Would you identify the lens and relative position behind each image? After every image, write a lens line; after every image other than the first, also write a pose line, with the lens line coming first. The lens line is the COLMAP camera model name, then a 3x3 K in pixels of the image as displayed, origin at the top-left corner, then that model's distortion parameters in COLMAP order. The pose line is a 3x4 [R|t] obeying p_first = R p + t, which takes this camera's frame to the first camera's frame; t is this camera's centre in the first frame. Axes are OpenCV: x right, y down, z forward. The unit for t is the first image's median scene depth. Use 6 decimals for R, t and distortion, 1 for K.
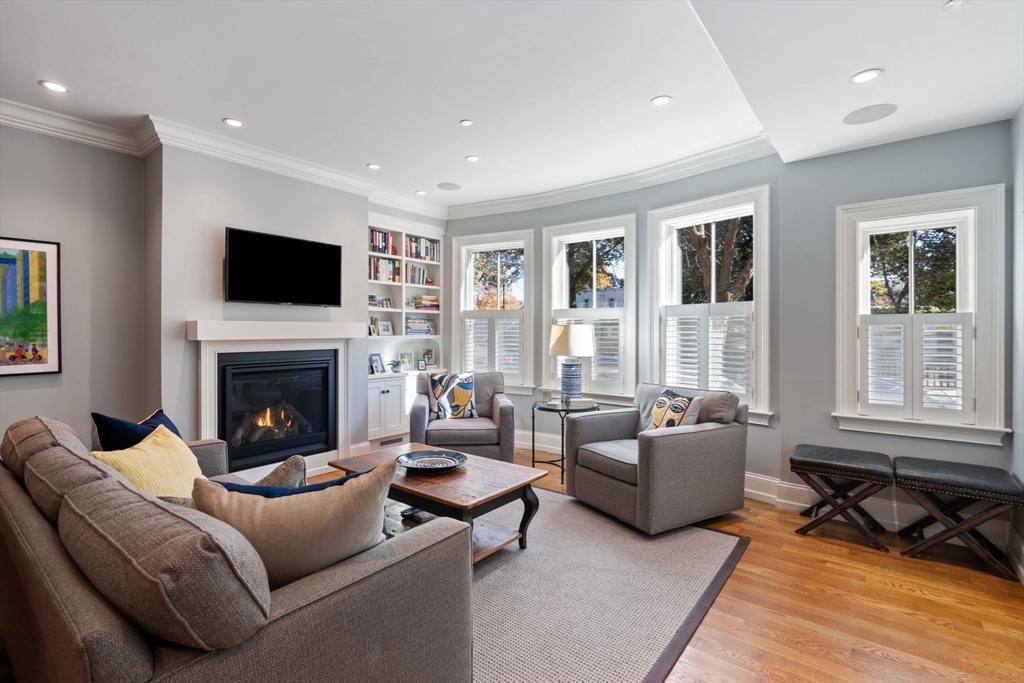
lens RADIAL K [[467.3, 0, 507.1], [0, 467.3, 333.4], [0, 0, 1]] dist [-0.001045, 0.000075]
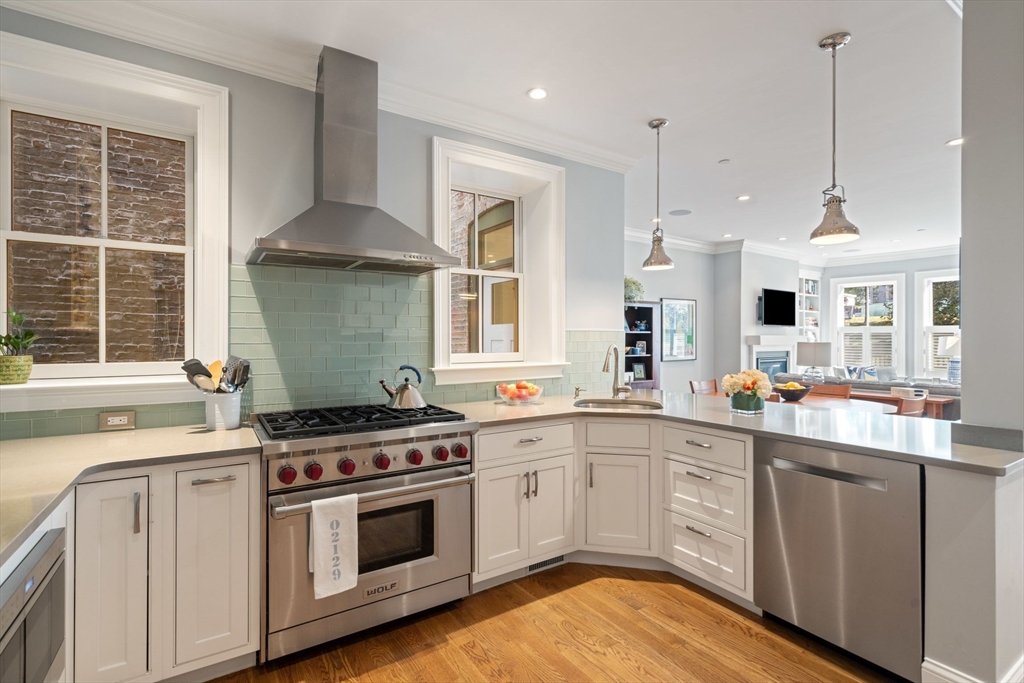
lens RADIAL K [[463.7, 0, 512.0], [0, 463.7, 341.5], [0, 0, 1]] dist [-0.003262, 0.000026]
pose [[0.949065, -0.002321, -0.315071, -0.851453], [0.000953, 0.999989, -0.004495, 0.006364], [0.315078, 0.003965, 0.949057, -1.027739]]
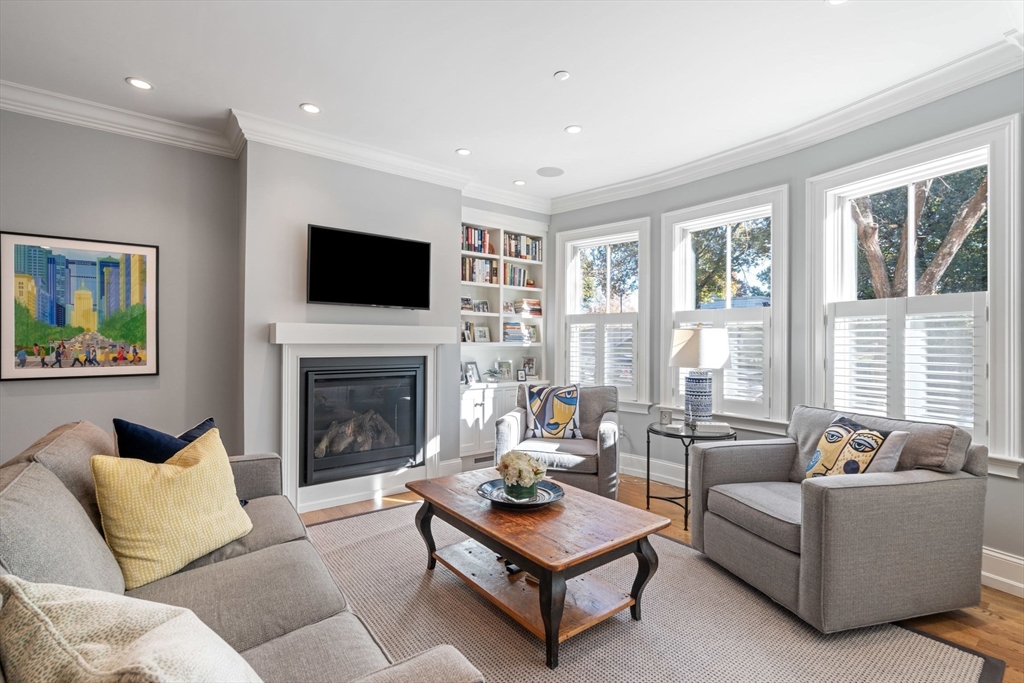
lens RADIAL K [[463.7, 0, 512.0], [0, 463.7, 341.5], [0, 0, 1]] dist [-0.003262, 0.000026]
pose [[0.971442, 0.004577, -0.237234, 0.016844], [-0.006303, 0.999959, -0.006516, 0.010928], [0.237194, 0.007825, 0.971431, 0.164637]]
